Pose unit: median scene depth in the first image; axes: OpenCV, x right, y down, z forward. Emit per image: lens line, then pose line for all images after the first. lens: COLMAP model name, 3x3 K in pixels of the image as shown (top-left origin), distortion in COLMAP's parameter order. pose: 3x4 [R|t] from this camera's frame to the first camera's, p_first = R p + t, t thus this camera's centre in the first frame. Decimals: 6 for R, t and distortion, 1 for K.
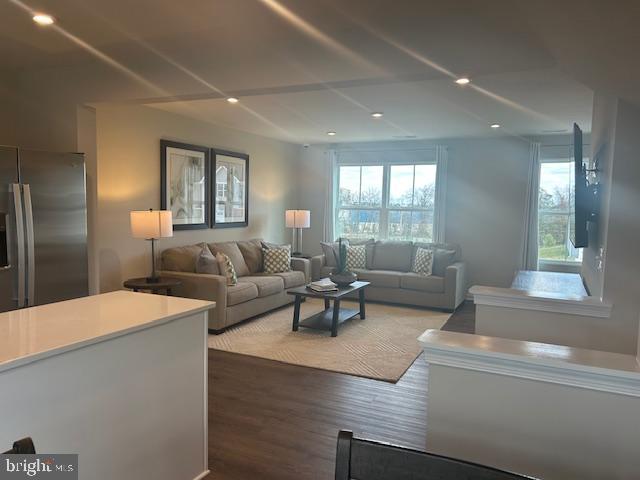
lens RADIAL K [[481.1, 0, 318.5], [0, 481.1, 242.8], [0, 0, 1]] dist [0.011428, -0.036296]
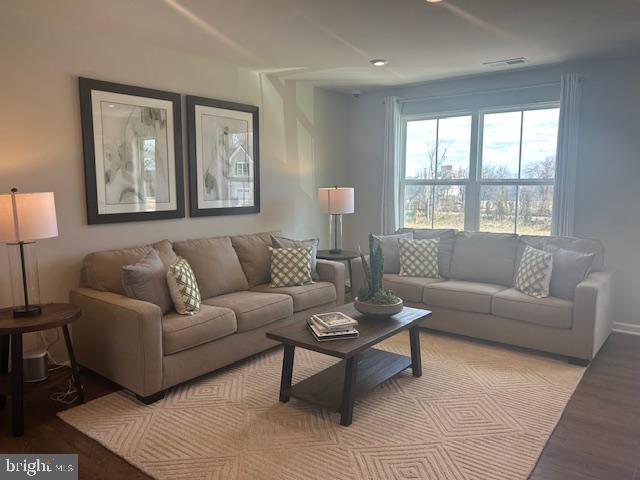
lens RADIAL K [[481.1, 0, 321.7], [0, 481.1, 237.1], [0, 0, 1]] dist [0.011428, -0.036296]
pose [[0.975476, 0.002138, -0.220097, 0.099144], [0.005045, 0.999473, 0.032071, -0.022929], [0.220050, -0.032395, 0.974951, 0.390428]]
